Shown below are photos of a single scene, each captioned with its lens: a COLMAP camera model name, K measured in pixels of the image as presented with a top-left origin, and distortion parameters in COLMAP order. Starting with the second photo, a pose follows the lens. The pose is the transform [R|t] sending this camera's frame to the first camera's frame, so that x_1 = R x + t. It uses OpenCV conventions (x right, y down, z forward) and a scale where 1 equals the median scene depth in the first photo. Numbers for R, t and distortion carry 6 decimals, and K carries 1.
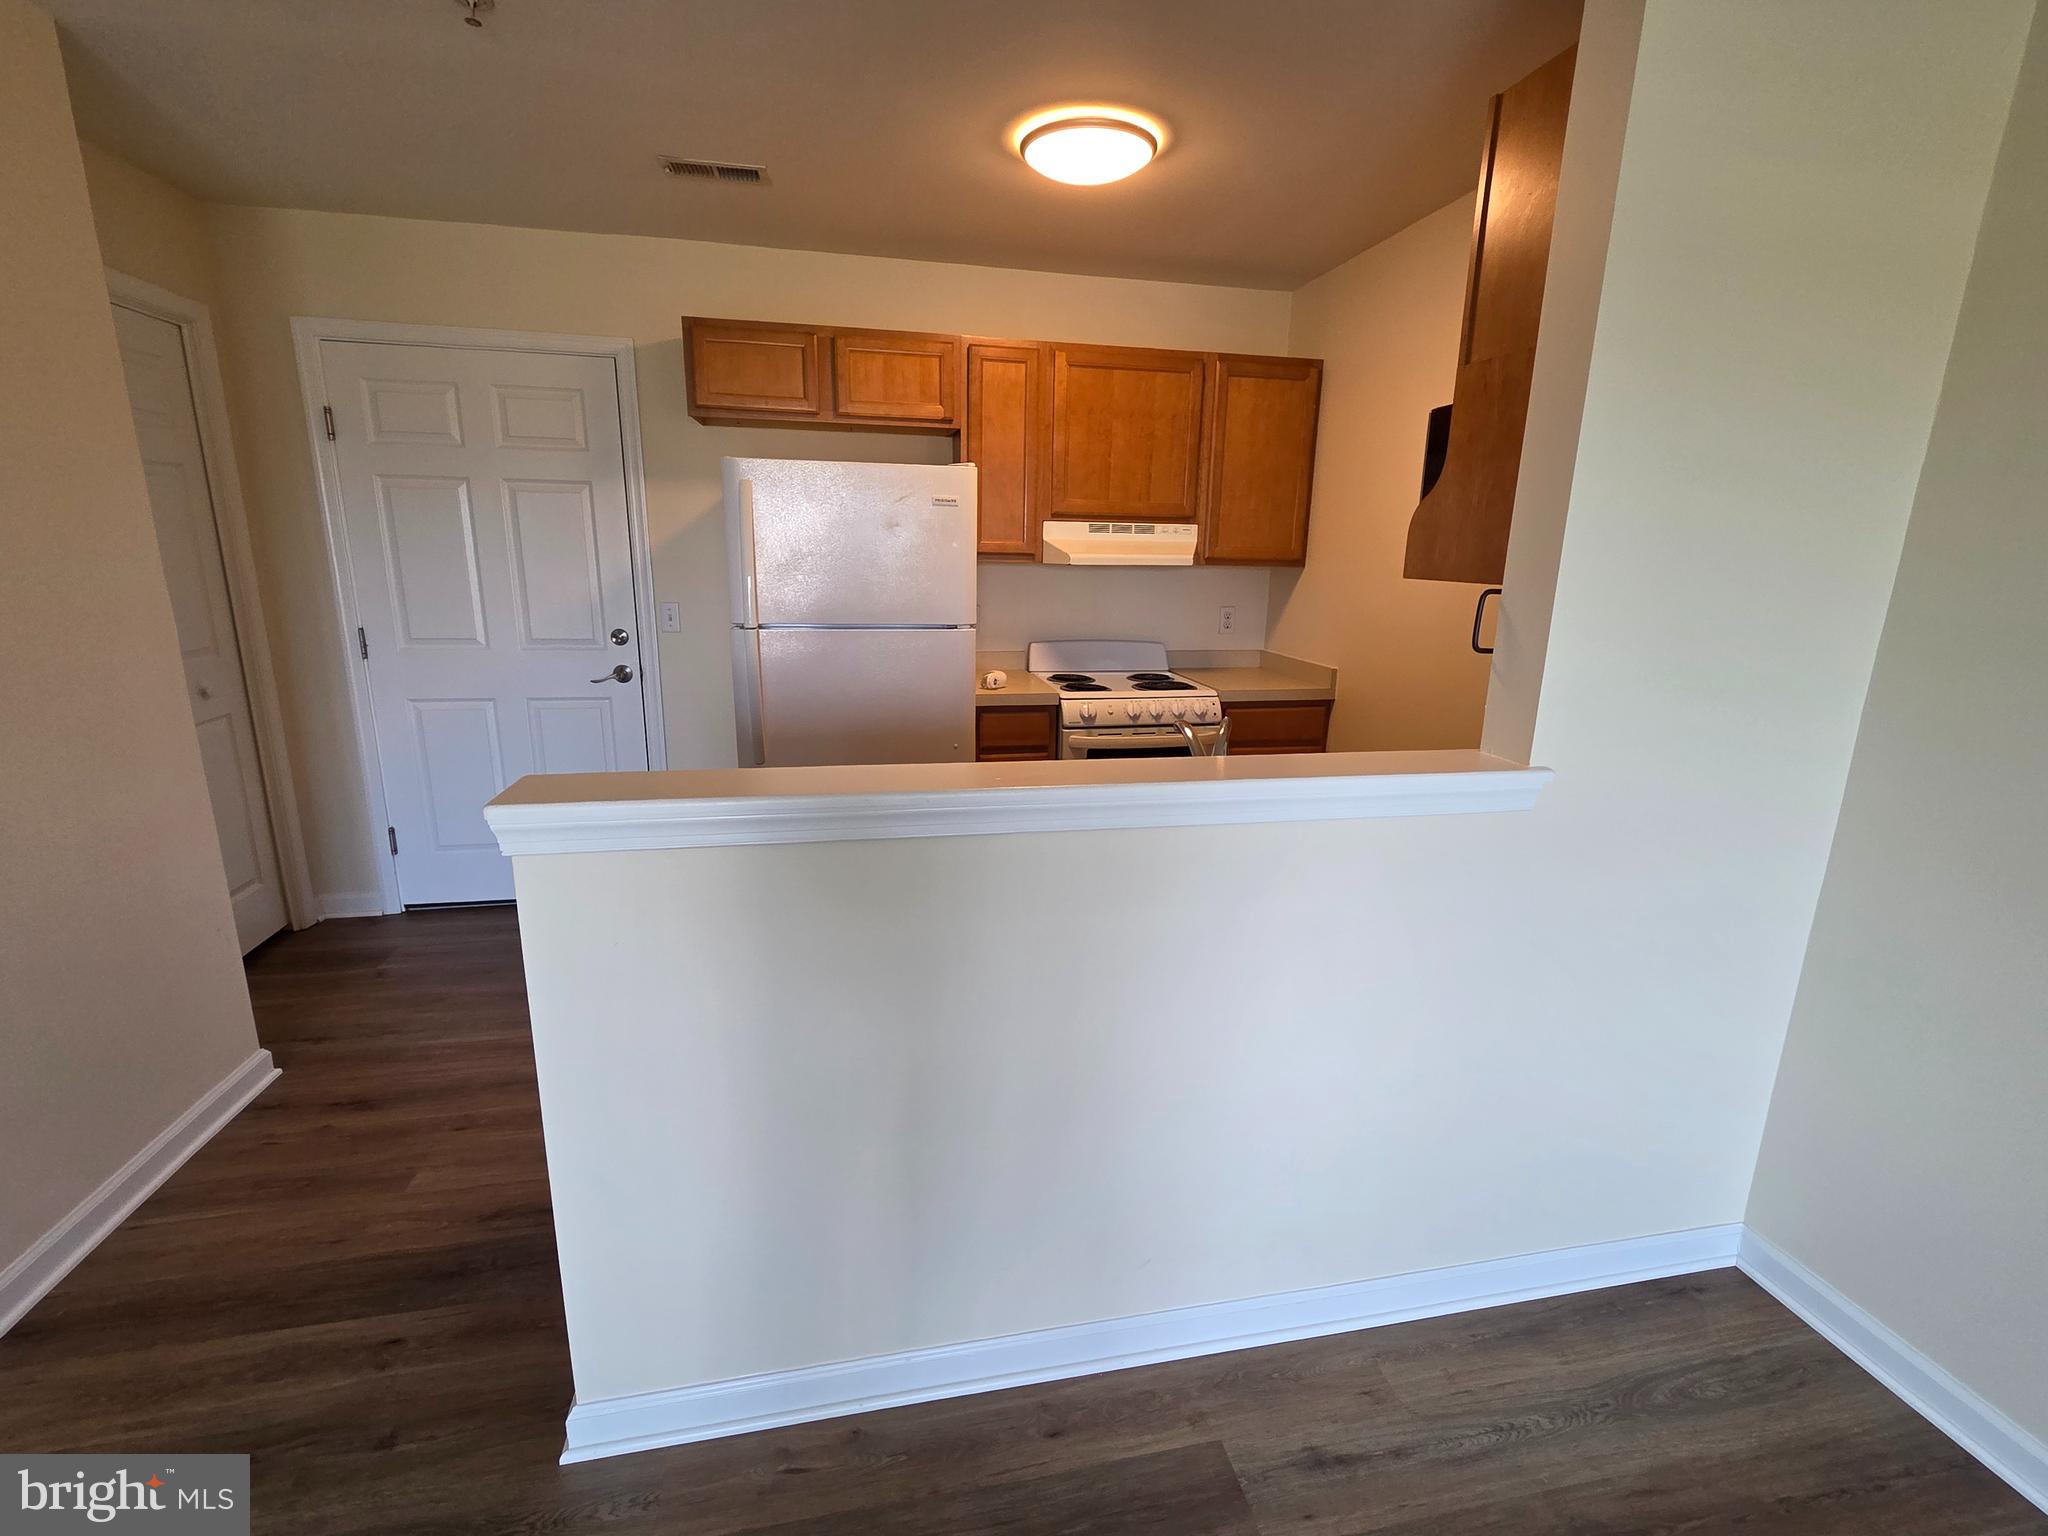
lens RADIAL K [[915.3, 0, 1061.2], [0, 915.3, 761.6], [0, 0, 1]] dist [-0.000104, 0.000110]
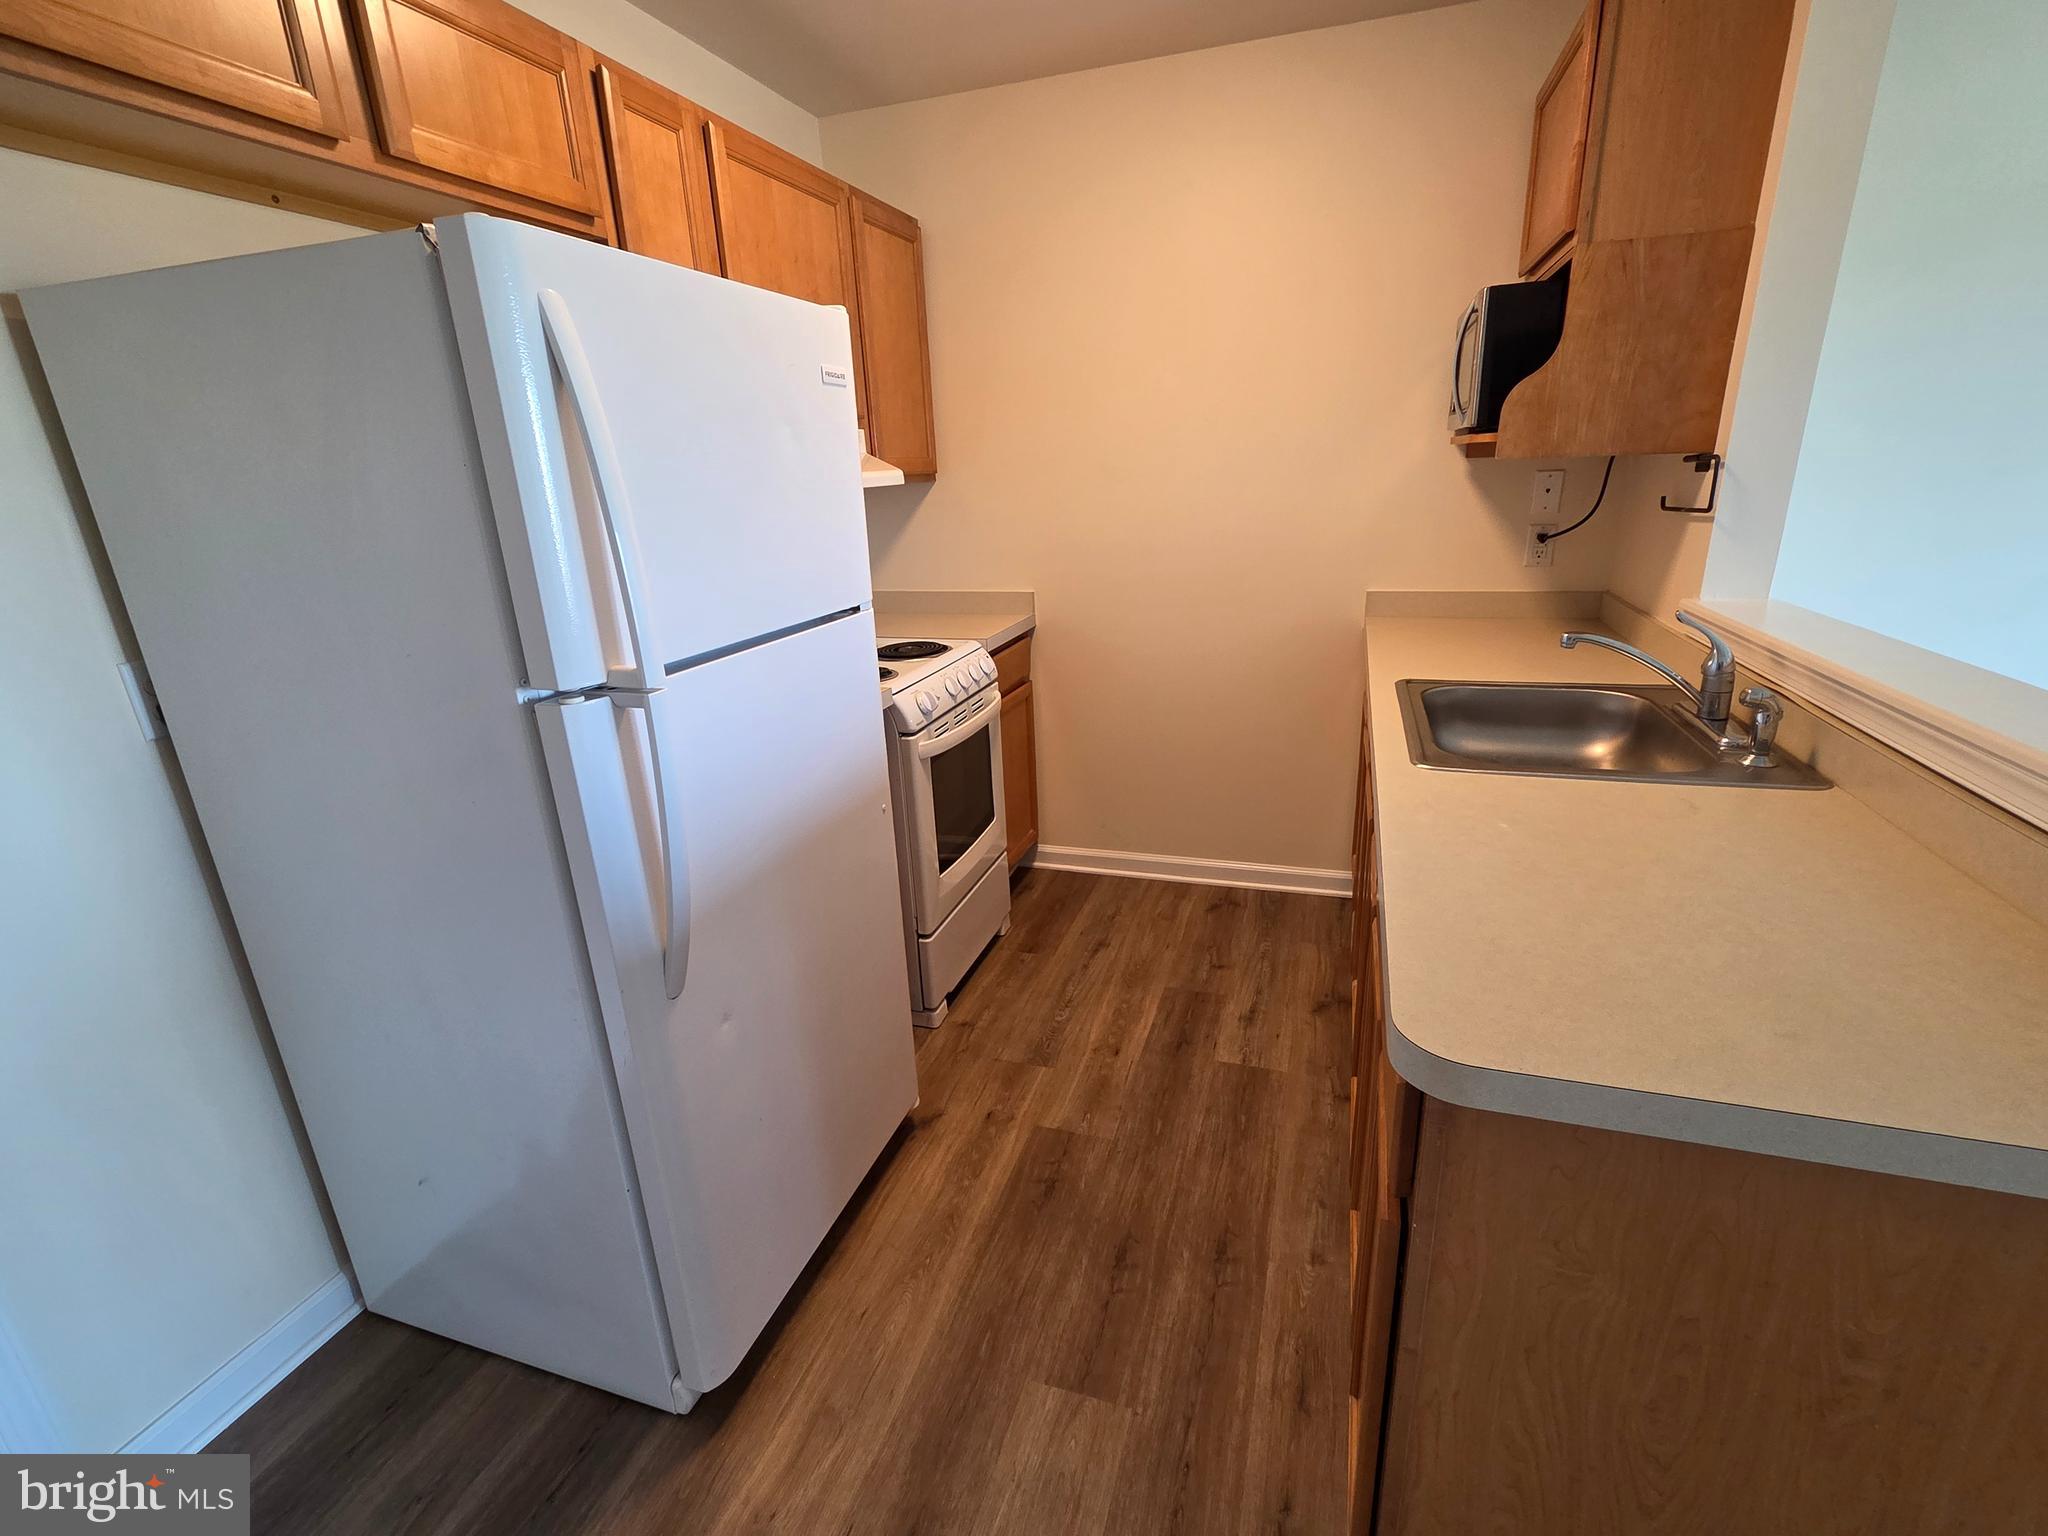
lens RADIAL K [[915.3, 0, 1061.2], [0, 915.3, 761.6], [0, 0, 1]] dist [-0.000104, 0.000110]
pose [[0.478577, -0.313859, 0.820034, -0.477326], [0.255340, 0.943317, 0.212025, -0.130208], [-0.840098, 0.107918, 0.531591, 0.530765]]
